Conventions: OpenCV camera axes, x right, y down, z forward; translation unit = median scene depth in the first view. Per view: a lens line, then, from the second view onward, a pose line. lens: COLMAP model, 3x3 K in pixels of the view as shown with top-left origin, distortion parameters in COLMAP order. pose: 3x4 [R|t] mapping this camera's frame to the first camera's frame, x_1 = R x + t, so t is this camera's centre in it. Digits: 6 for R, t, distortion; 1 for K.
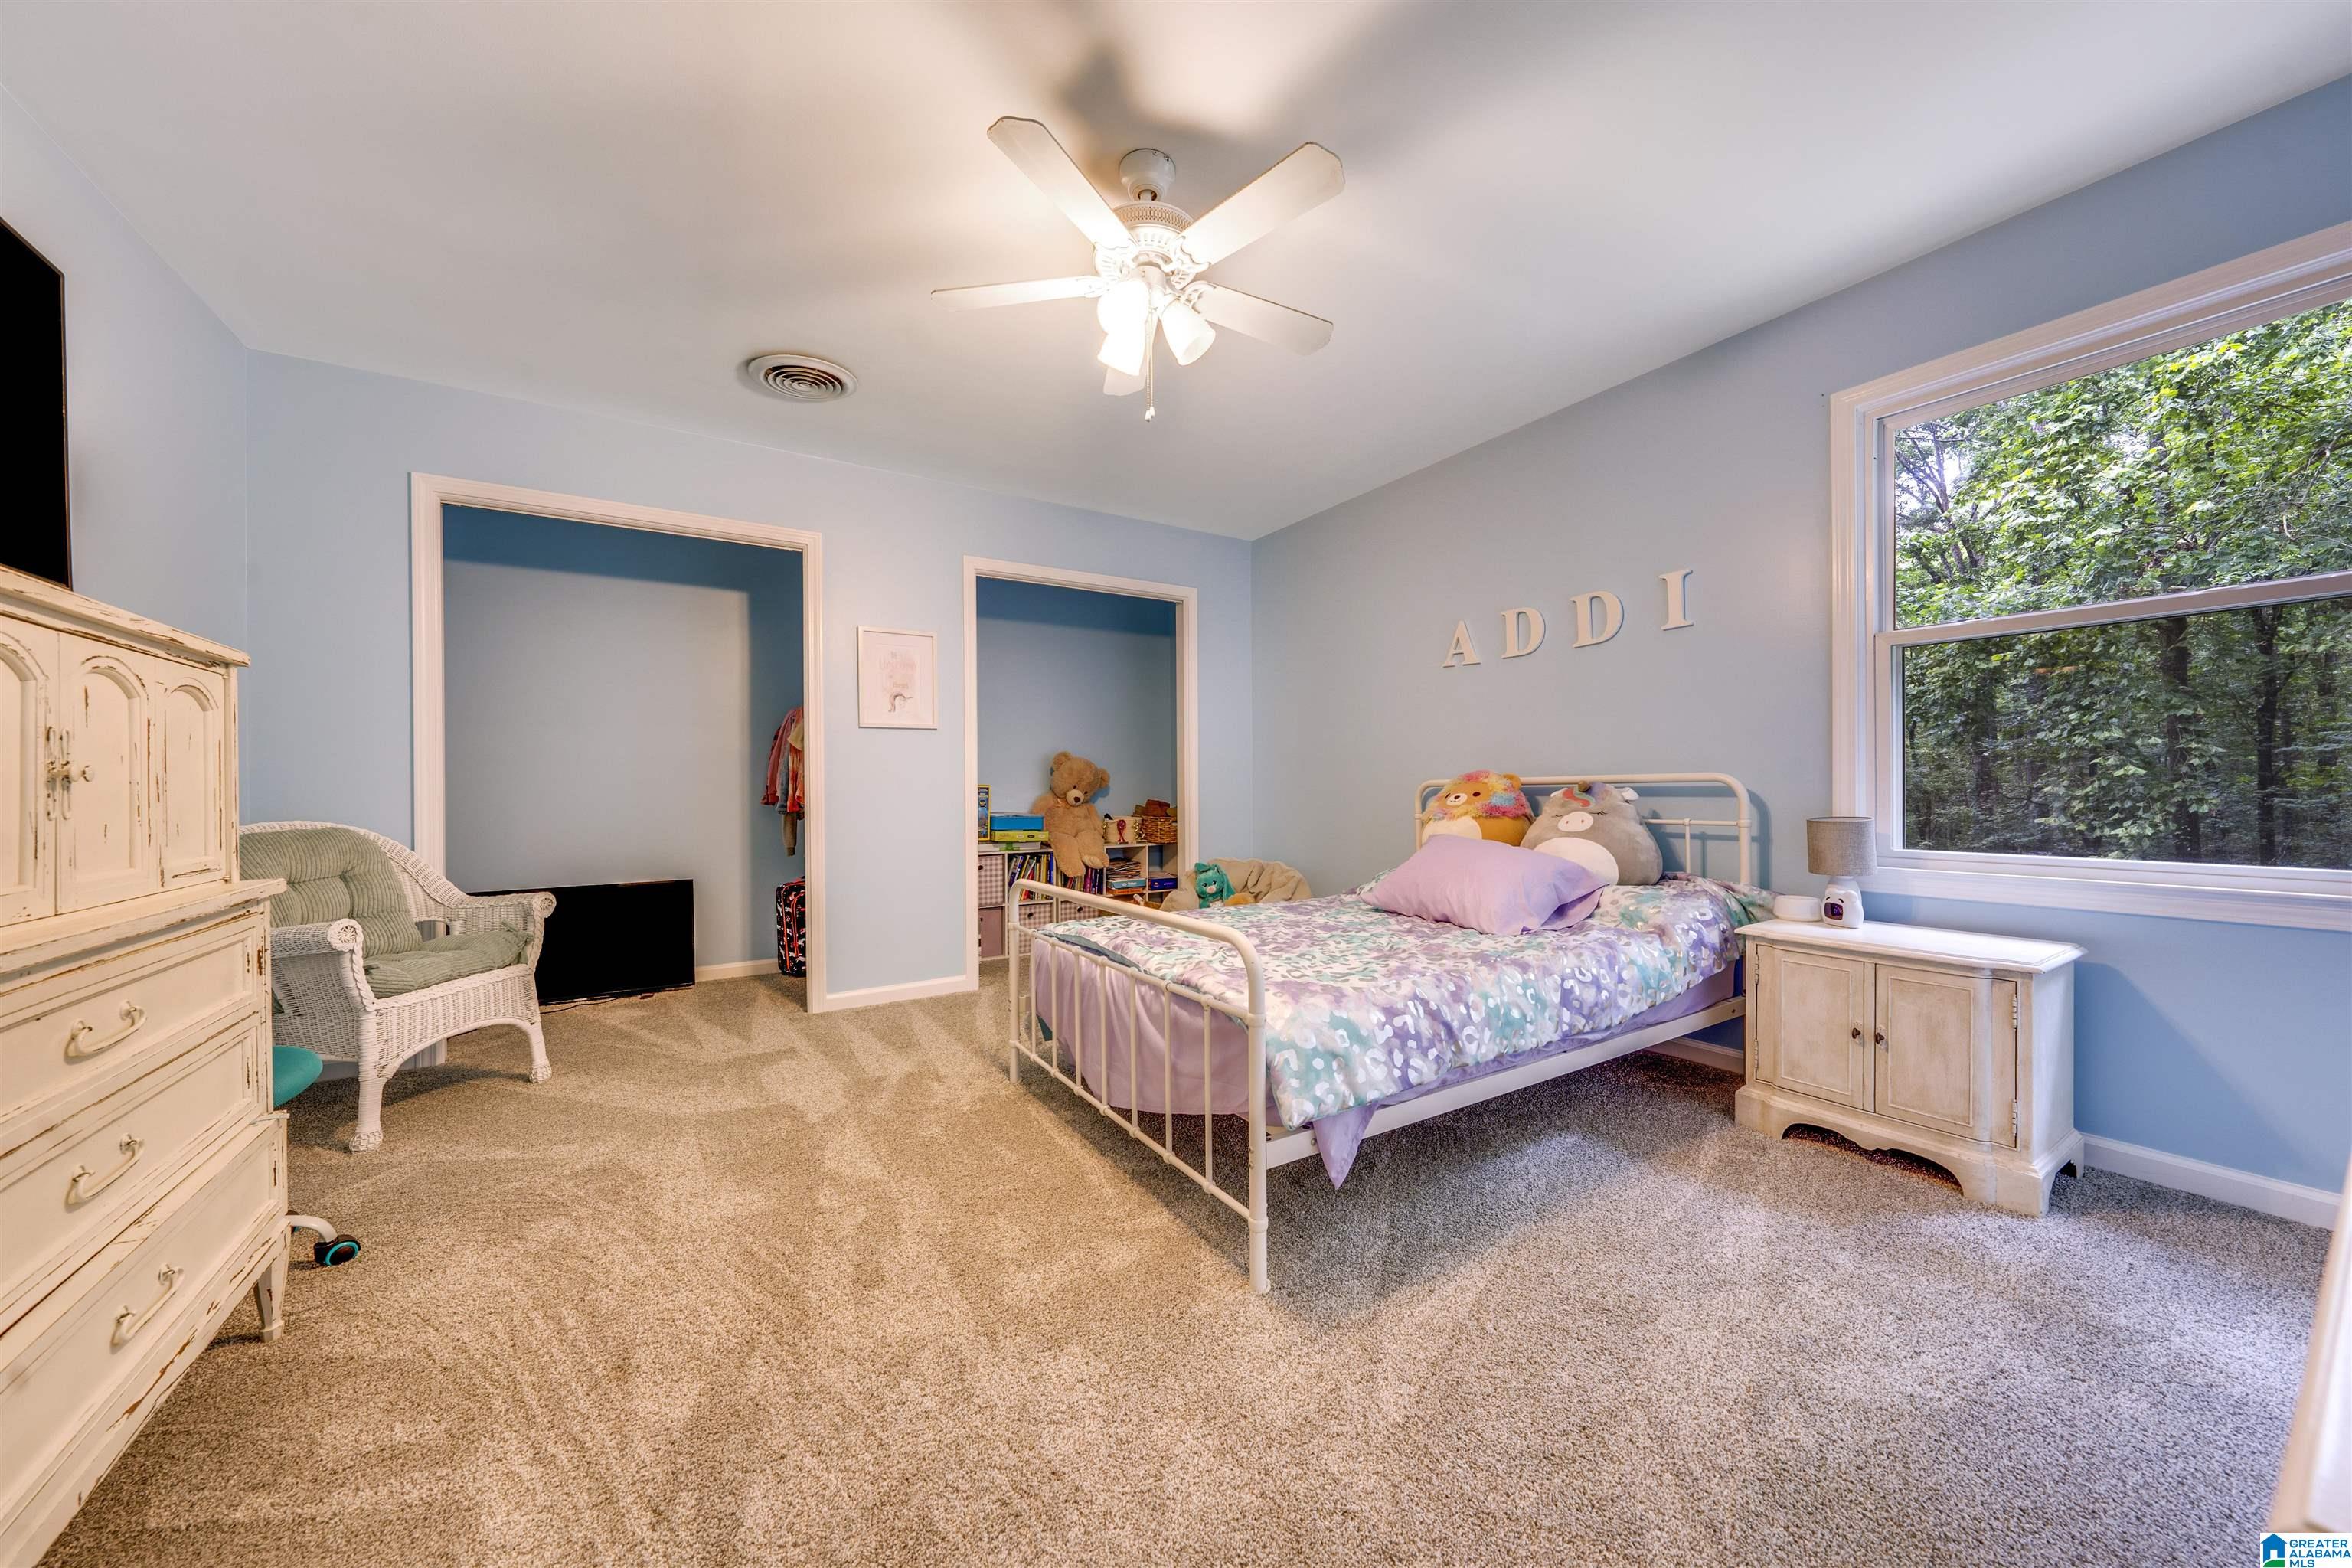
lens RADIAL K [[833.5, 0, 1176.0], [0, 833.5, 784.0], [0, 0, 1]] dist [0.000053, 0.000000]
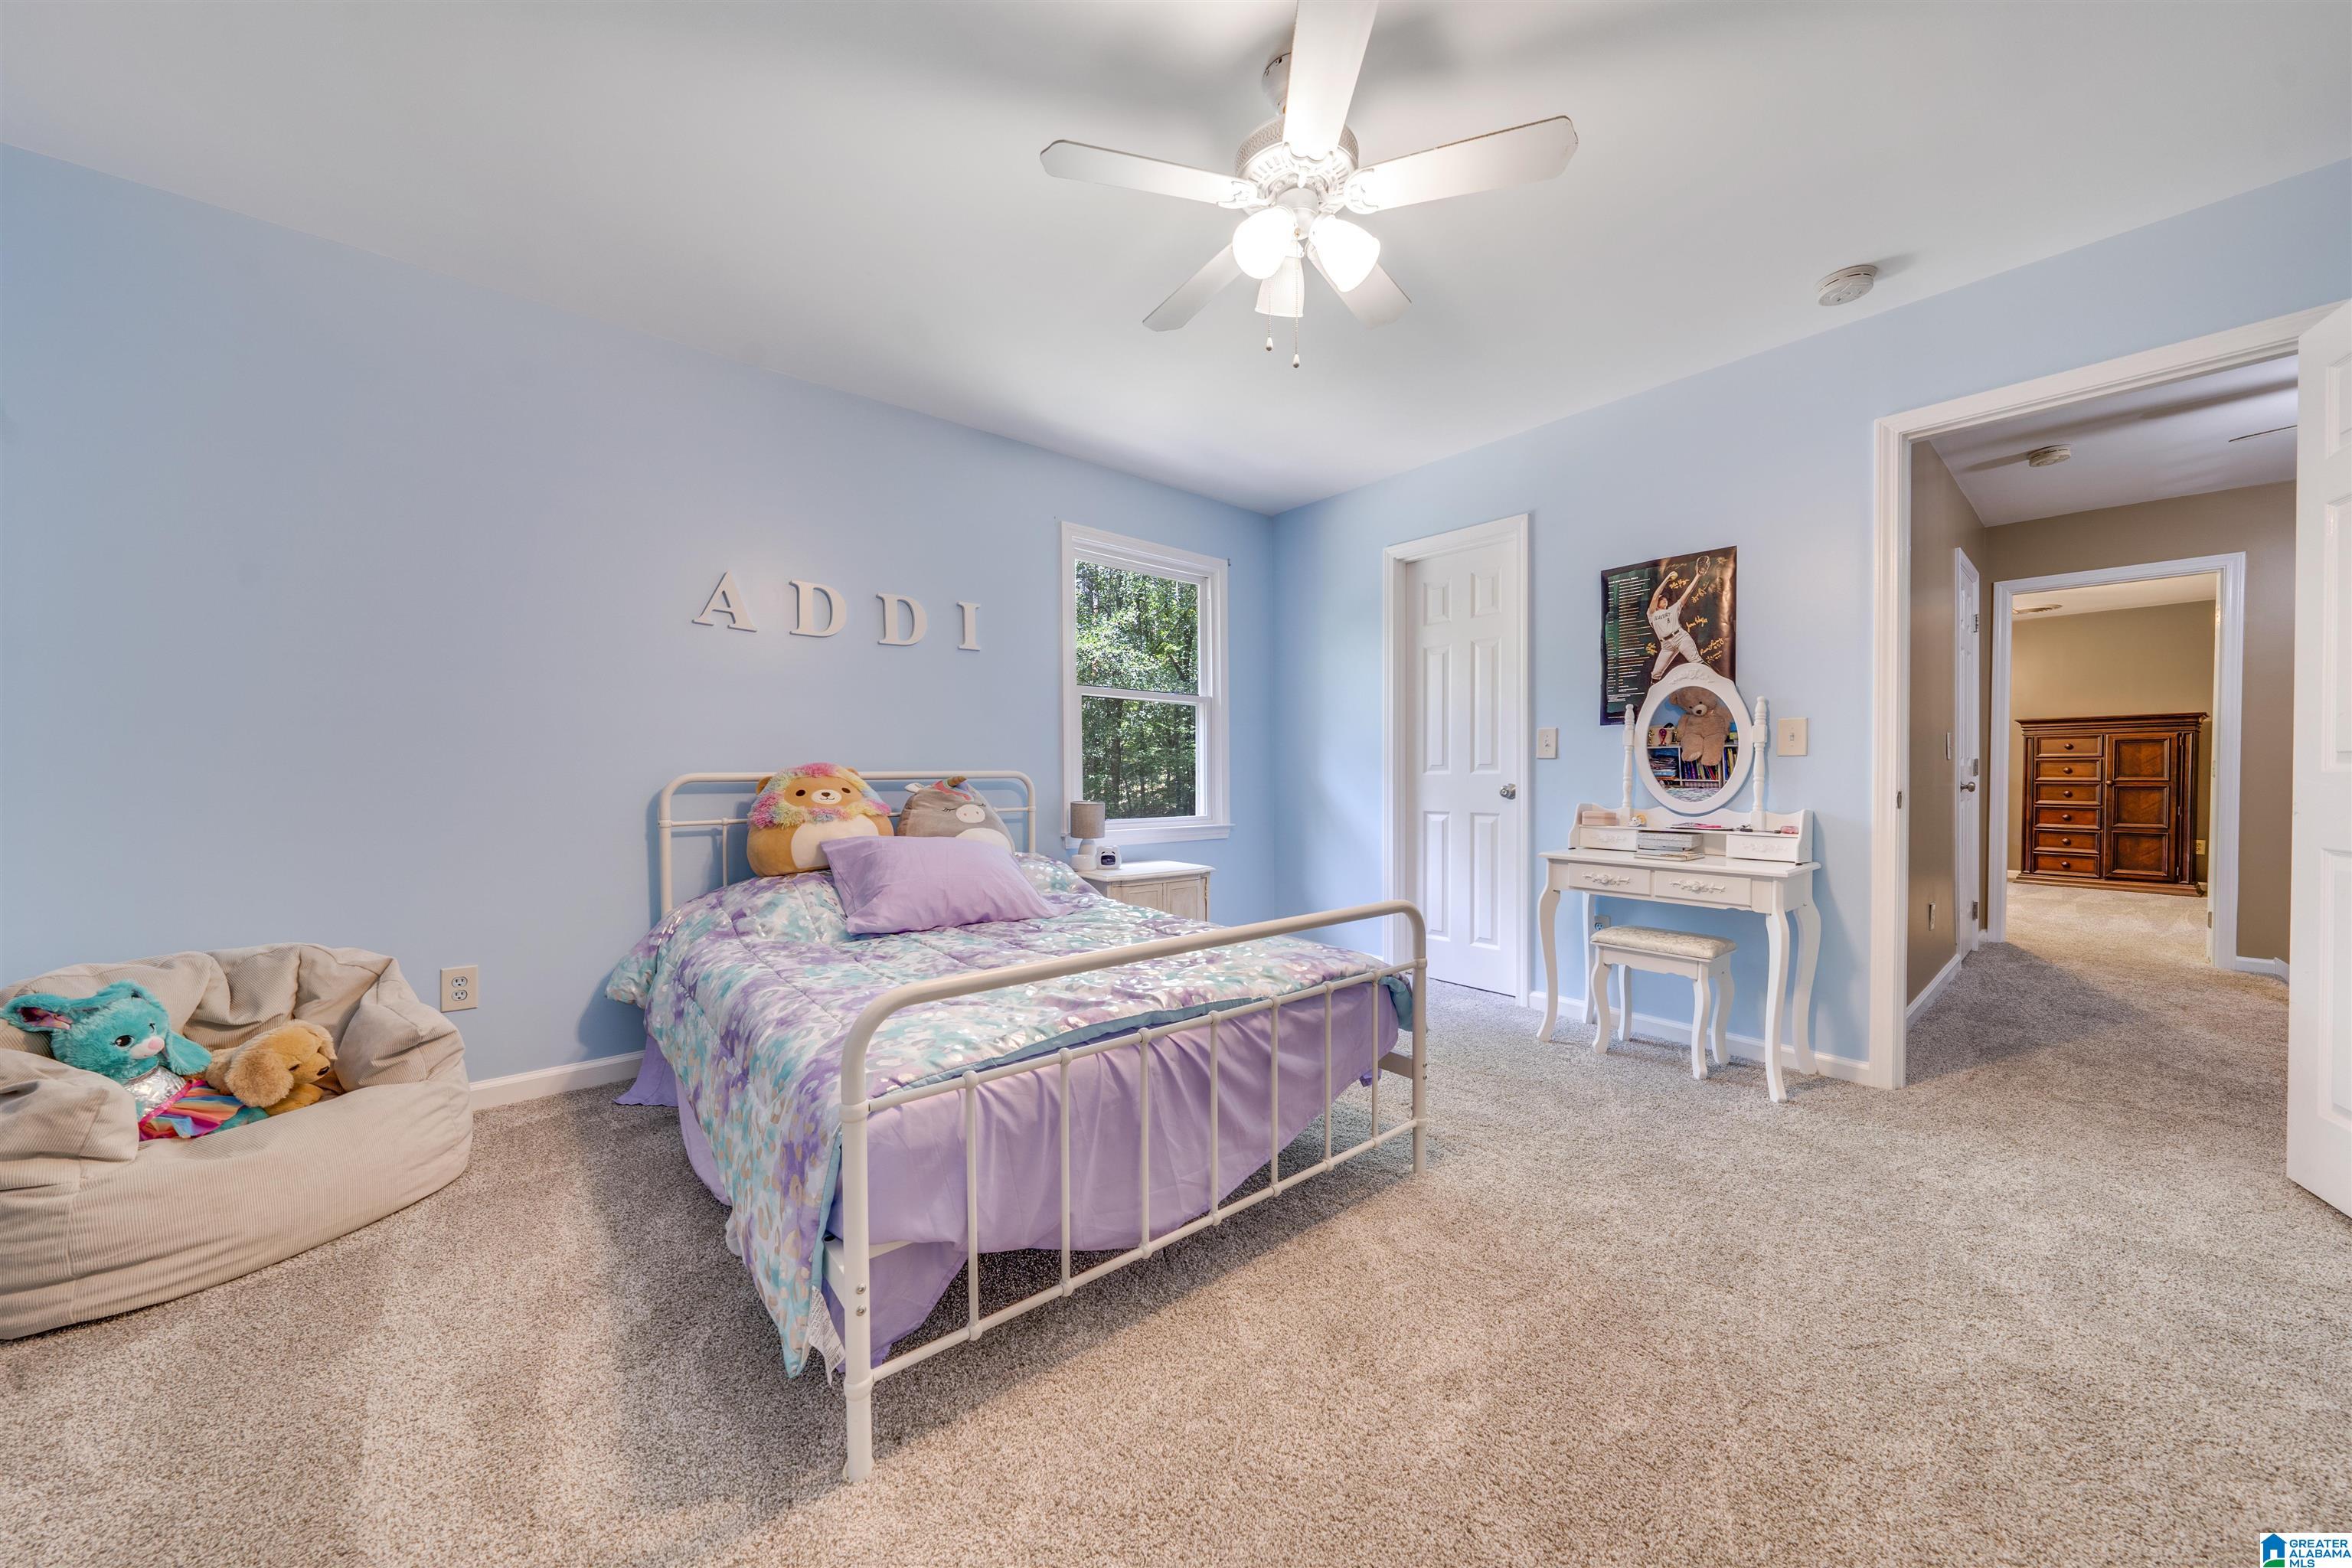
lens RADIAL K [[784.6, 0, 1176.0], [0, 784.6, 784.0], [0, 0, 1]] dist [0.000772, 0.000073]
pose [[-0.111547, -0.006835, 0.993736, -0.728290], [0.003845, 0.999966, 0.007309, 0.000169], [-0.993752, 0.004636, -0.111517, 1.039534]]
